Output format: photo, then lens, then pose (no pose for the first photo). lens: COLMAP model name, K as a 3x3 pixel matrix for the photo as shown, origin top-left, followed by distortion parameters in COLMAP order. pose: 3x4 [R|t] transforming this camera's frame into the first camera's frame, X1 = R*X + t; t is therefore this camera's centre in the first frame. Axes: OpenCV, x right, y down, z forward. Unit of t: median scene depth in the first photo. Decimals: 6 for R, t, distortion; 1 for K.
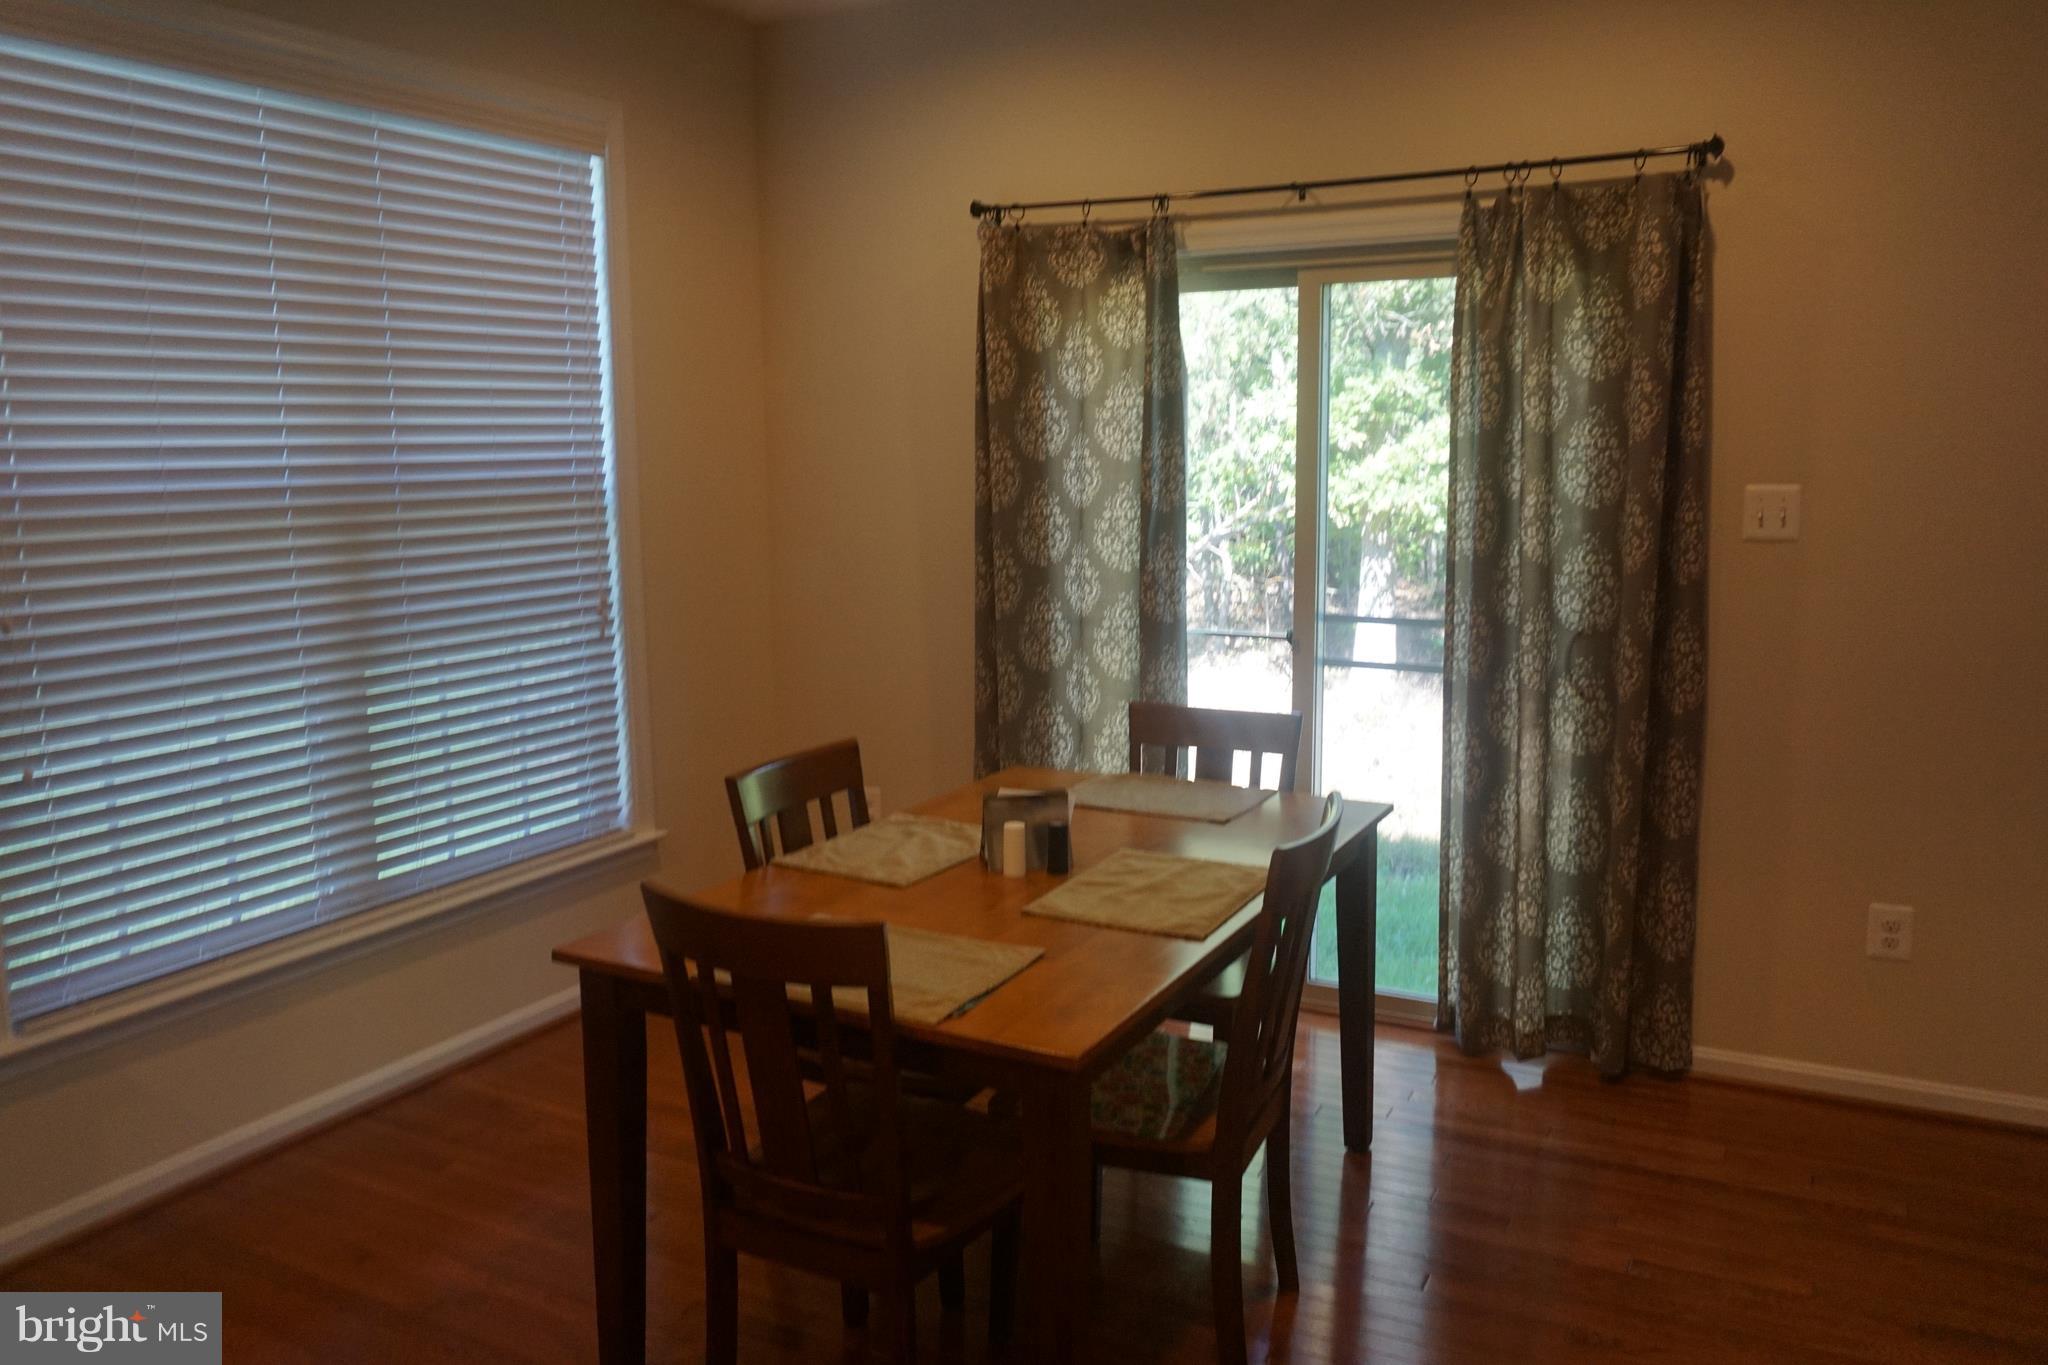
lens RADIAL K [[1577.1, 0, 1017.2], [0, 1577.1, 671.2], [0, 0, 1]] dist [0.000139, -0.001119]
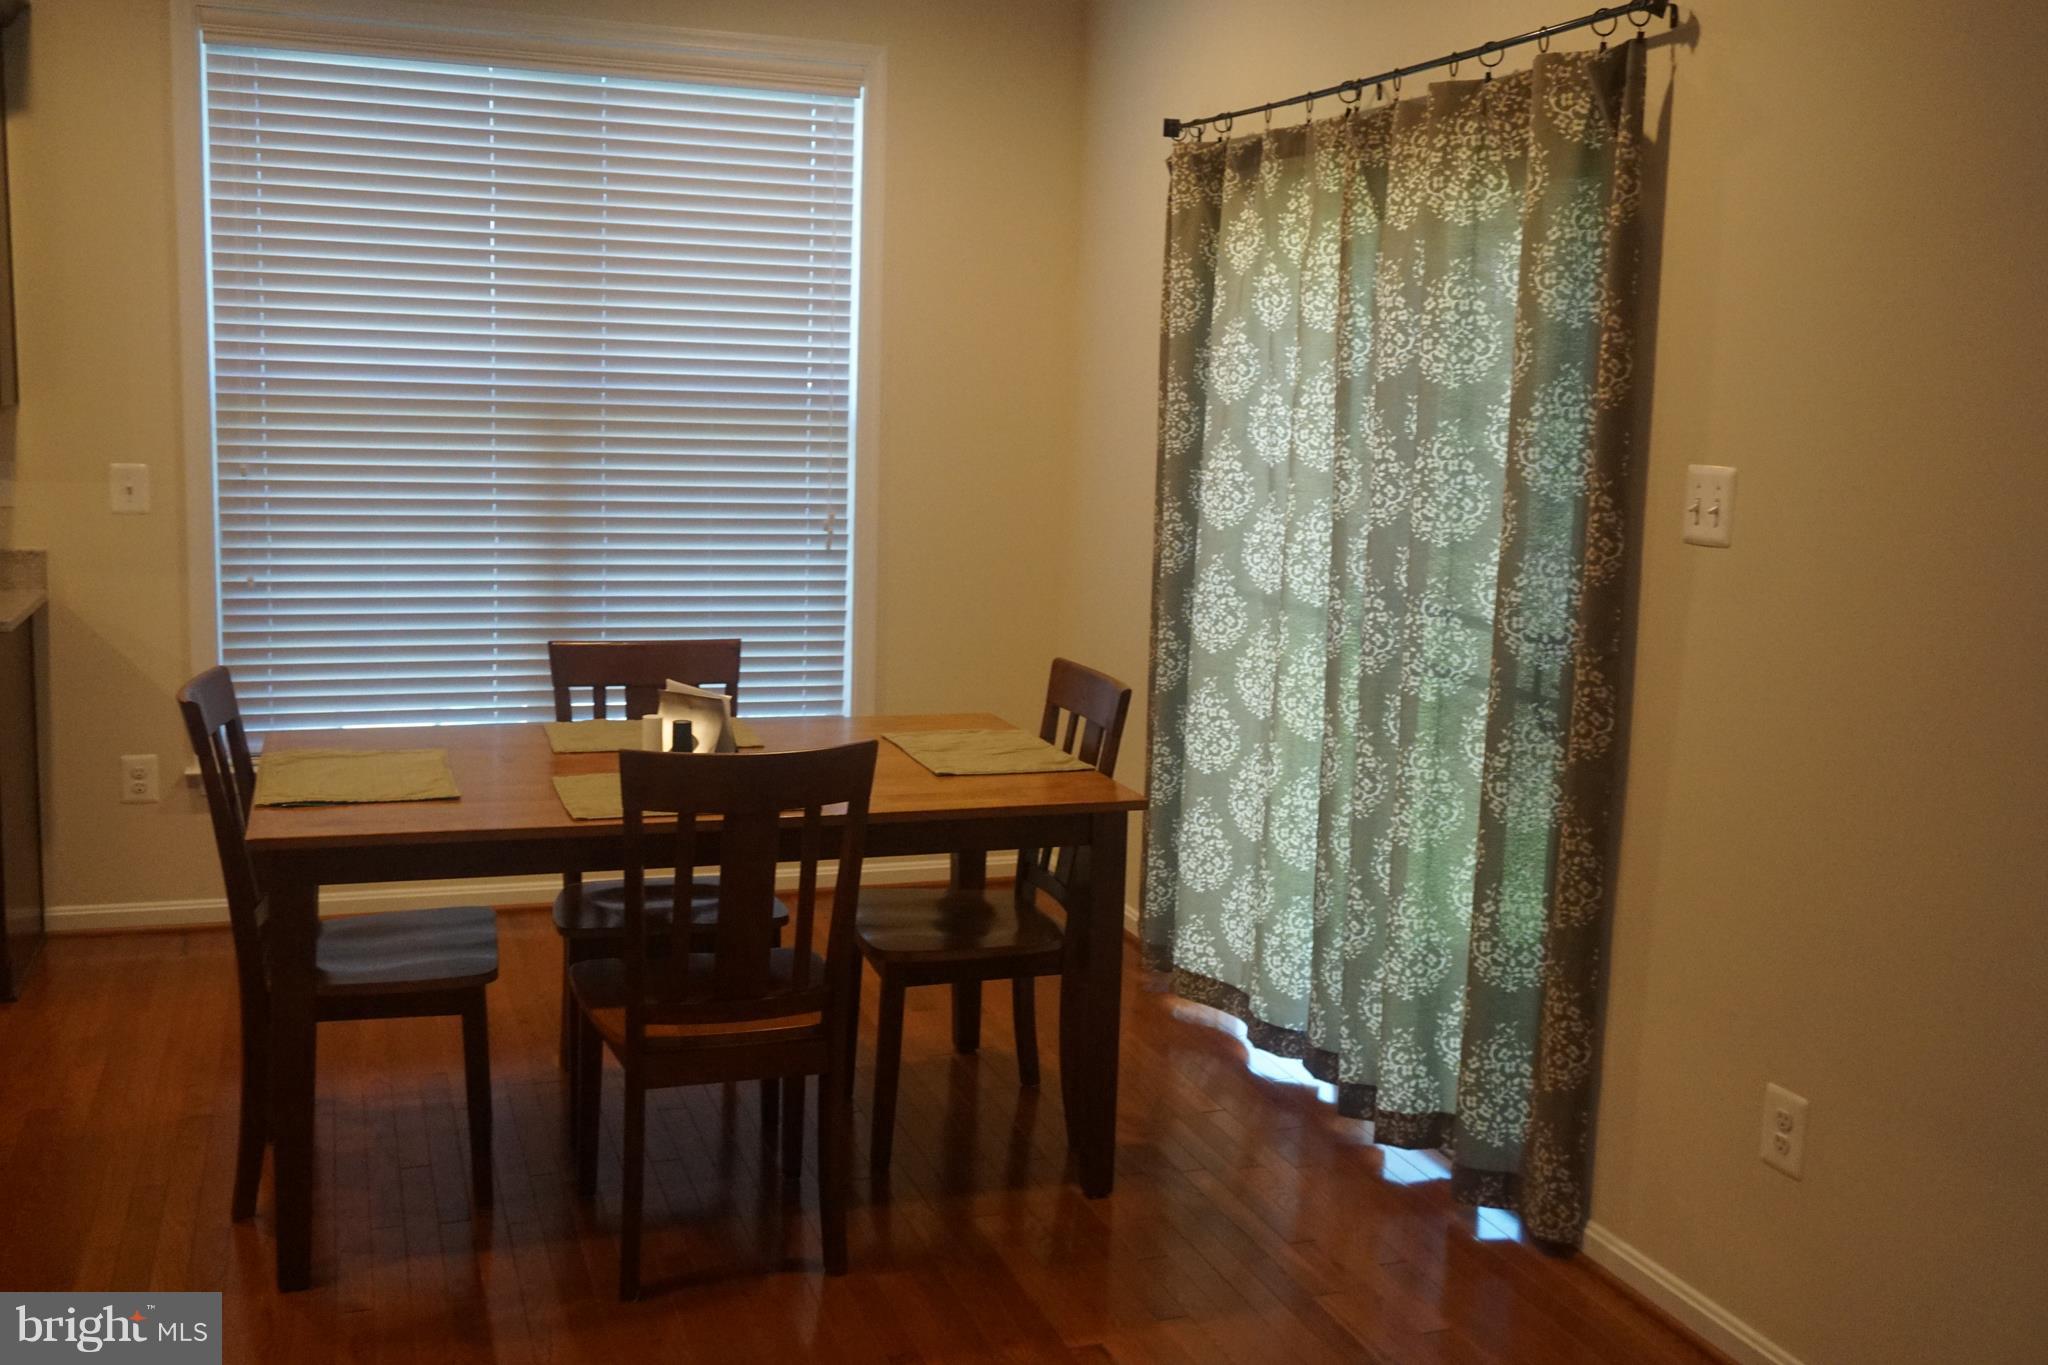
lens RADIAL K [[1905.4, 0, 1021.0], [0, 1905.4, 659.0], [0, 0, 1]] dist [-0.003072, 0.001505]
pose [[0.745380, 0.131744, -0.653492, 0.709788], [-0.142231, 0.989135, 0.037179, -0.016585], [0.651290, 0.065234, 0.756020, 0.131781]]
